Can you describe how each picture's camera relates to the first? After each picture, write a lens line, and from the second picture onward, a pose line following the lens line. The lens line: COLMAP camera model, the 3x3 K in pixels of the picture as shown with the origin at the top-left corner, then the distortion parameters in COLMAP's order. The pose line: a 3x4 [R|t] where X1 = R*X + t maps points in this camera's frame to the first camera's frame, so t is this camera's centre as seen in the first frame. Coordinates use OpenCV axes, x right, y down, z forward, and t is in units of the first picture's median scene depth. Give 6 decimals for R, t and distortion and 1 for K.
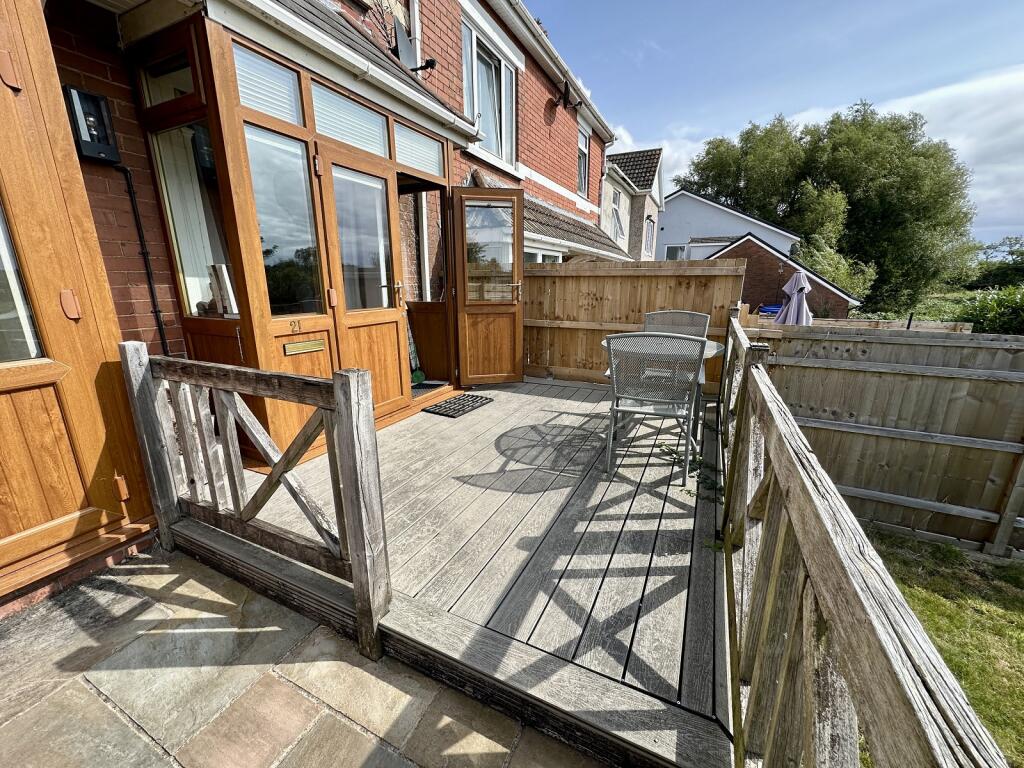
lens RADIAL K [[409.9, 0, 508.9], [0, 409.9, 379.8], [0, 0, 1]] dist [-0.003369, 0.000131]
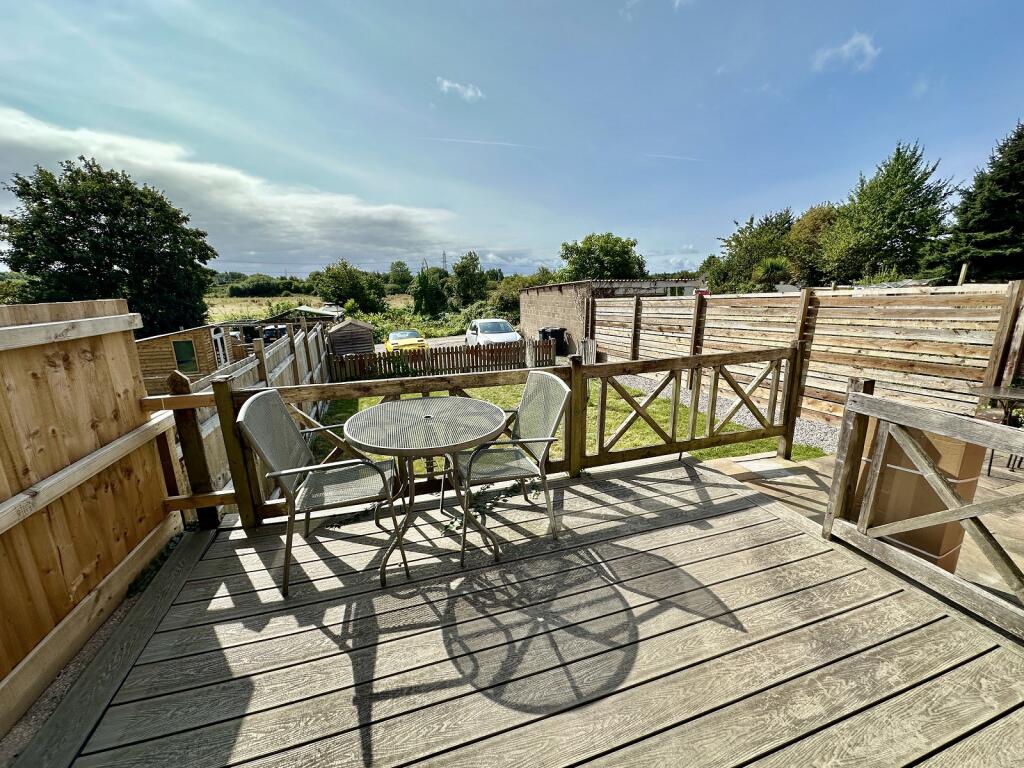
lens RADIAL K [[409.9, 0, 513.5], [0, 409.9, 382.9], [0, 0, 1]] dist [-0.003369, 0.000131]
pose [[-0.697785, -0.155241, 0.699283, -0.269345], [0.189243, 0.901594, 0.388992, -0.445126], [-0.690857, 0.403767, -0.599740, 1.456712]]
